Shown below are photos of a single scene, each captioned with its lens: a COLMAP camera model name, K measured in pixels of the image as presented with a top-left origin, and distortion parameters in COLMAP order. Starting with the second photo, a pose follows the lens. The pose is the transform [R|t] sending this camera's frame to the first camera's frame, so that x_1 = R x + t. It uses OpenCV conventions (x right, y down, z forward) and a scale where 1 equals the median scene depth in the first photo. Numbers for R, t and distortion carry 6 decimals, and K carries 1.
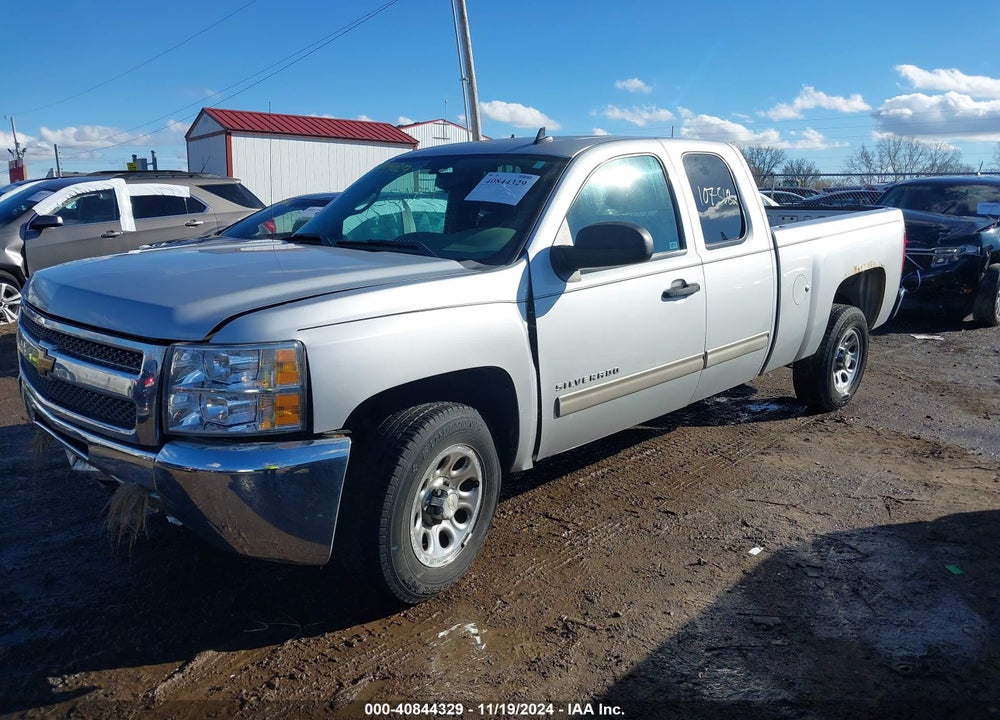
lens RADIAL K [[763.8, 0, 500.0], [0, 763.8, 360.0], [0, 0, 1]] dist [0.055496, -0.081728]
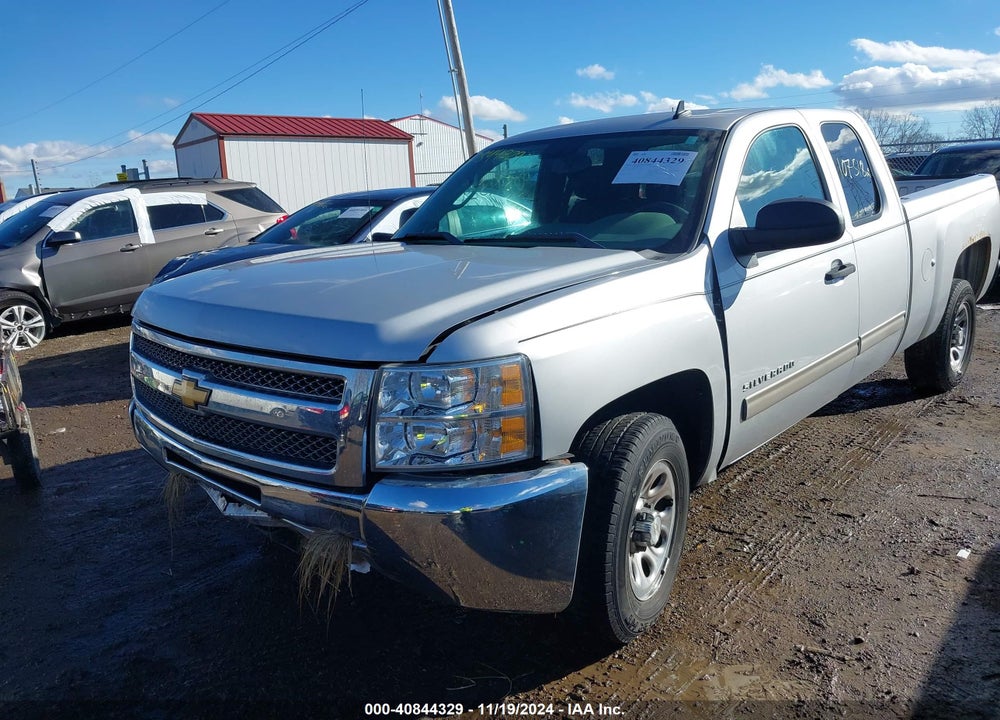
lens RADIAL K [[771.1, 0, 500.0], [0, 771.1, 360.0], [0, 0, 1]] dist [-0.000142, 0.010399]
pose [[0.998023, -0.057992, 0.024244, -0.183366], [0.057792, 0.998289, 0.008856, -0.016228], [-0.024716, -0.007437, 0.999667, 0.085583]]
